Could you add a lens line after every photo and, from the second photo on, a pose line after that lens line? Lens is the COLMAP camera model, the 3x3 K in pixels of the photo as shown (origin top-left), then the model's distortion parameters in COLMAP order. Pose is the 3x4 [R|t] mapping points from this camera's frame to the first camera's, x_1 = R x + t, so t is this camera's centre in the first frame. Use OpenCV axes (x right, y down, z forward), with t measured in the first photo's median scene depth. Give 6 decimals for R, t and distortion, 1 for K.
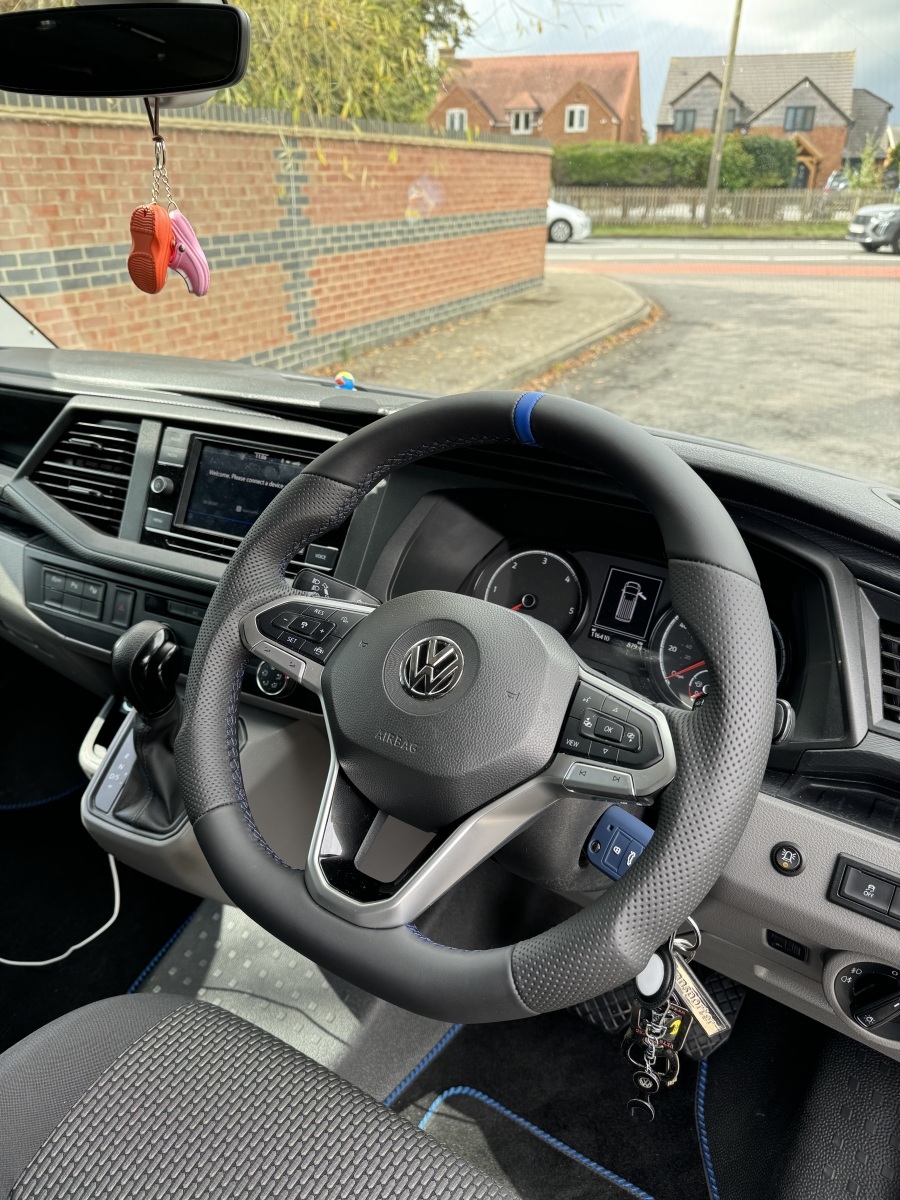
lens RADIAL K [[866.9, 0, 456.0], [0, 866.9, 594.3], [0, 0, 1]] dist [0.008175, -0.020521]
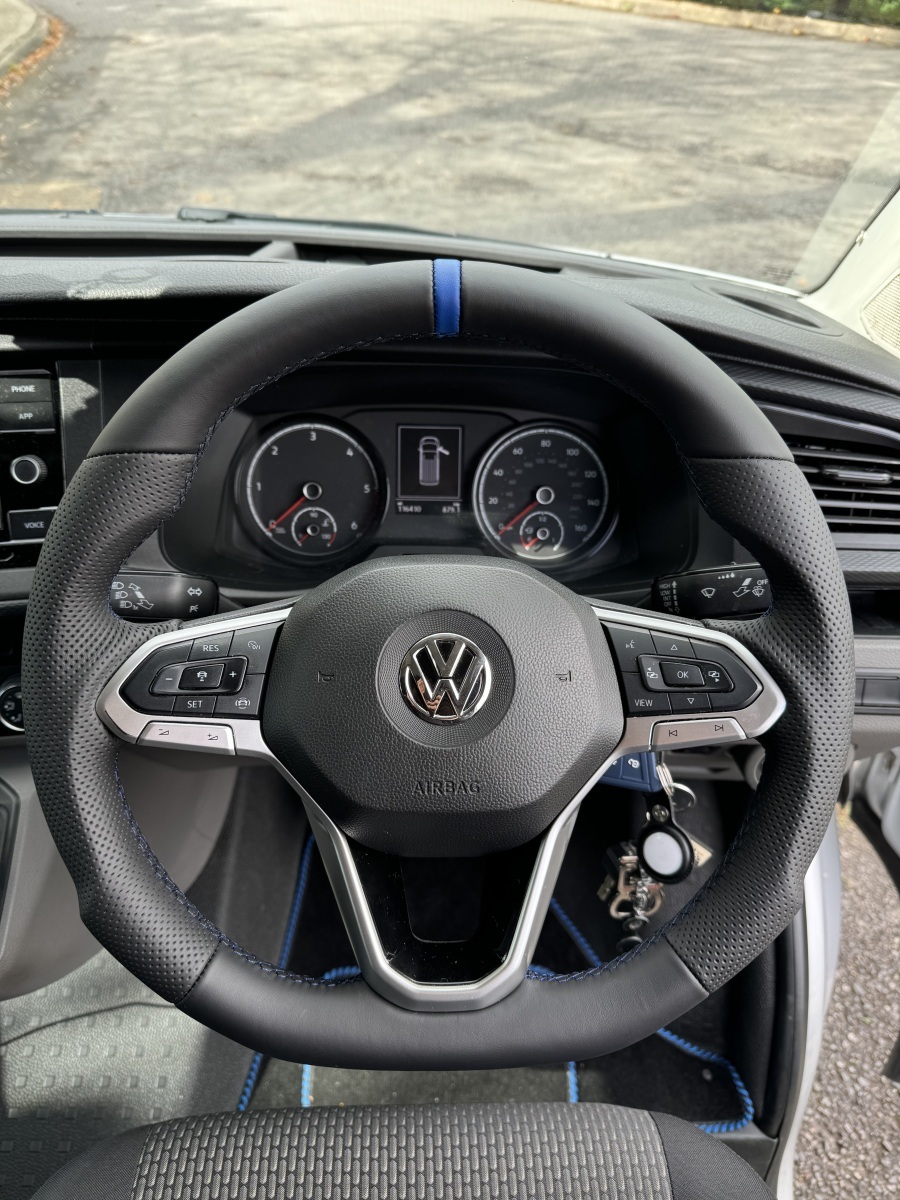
lens RADIAL K [[866.9, 0, 469.6], [0, 866.9, 598.1], [0, 0, 1]] dist [0.008175, -0.020521]
pose [[0.817678, -0.362531, 0.447185, -0.203527], [0.225702, 0.916493, 0.330301, -0.141372], [-0.529586, -0.169150, 0.831220, 0.236830]]
